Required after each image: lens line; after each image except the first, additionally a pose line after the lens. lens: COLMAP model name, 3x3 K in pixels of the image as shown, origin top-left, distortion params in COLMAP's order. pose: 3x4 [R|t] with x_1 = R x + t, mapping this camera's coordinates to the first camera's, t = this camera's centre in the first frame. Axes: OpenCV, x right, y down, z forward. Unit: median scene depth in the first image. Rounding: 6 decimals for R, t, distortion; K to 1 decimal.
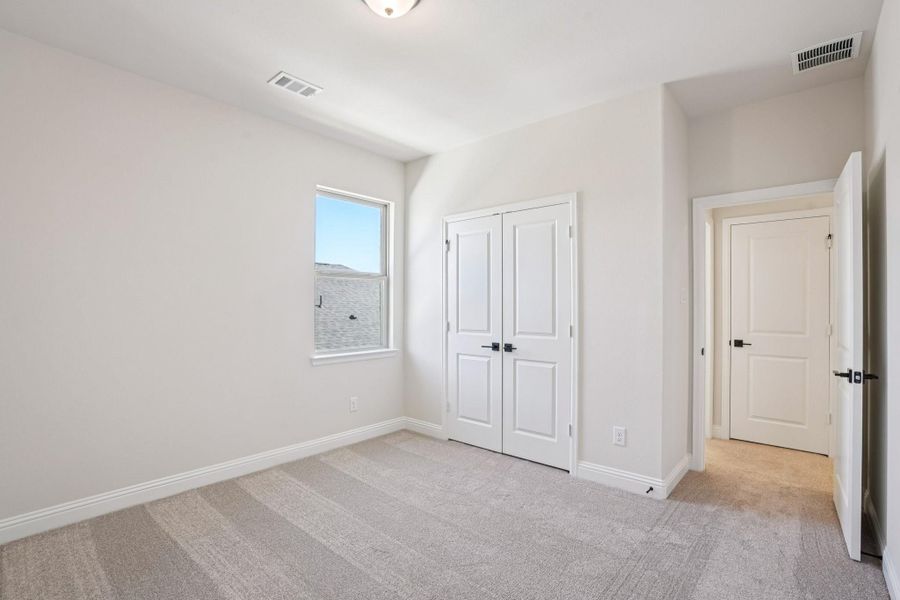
lens RADIAL K [[414.3, 0, 450.0], [0, 414.3, 300.0], [0, 0, 1]] dist [-0.039487, -0.000118]
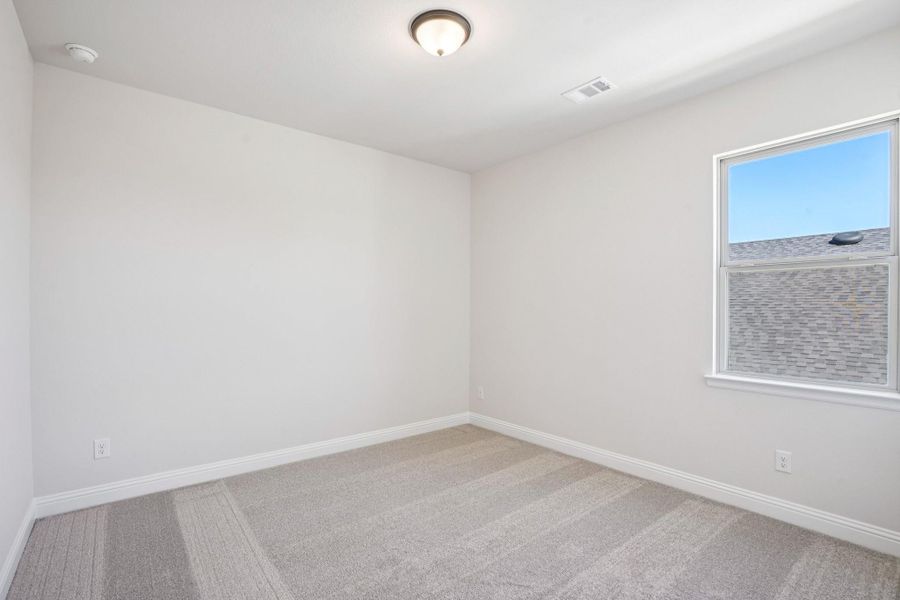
lens RADIAL K [[414.3, 0, 450.0], [0, 414.3, 300.0], [0, 0, 1]] dist [-0.039487, -0.000118]
pose [[-0.149629, -0.023402, -0.988465, 0.657636], [-0.004398, 0.999726, -0.023003, 0.021053], [0.988732, 0.000905, -0.149691, 0.795150]]
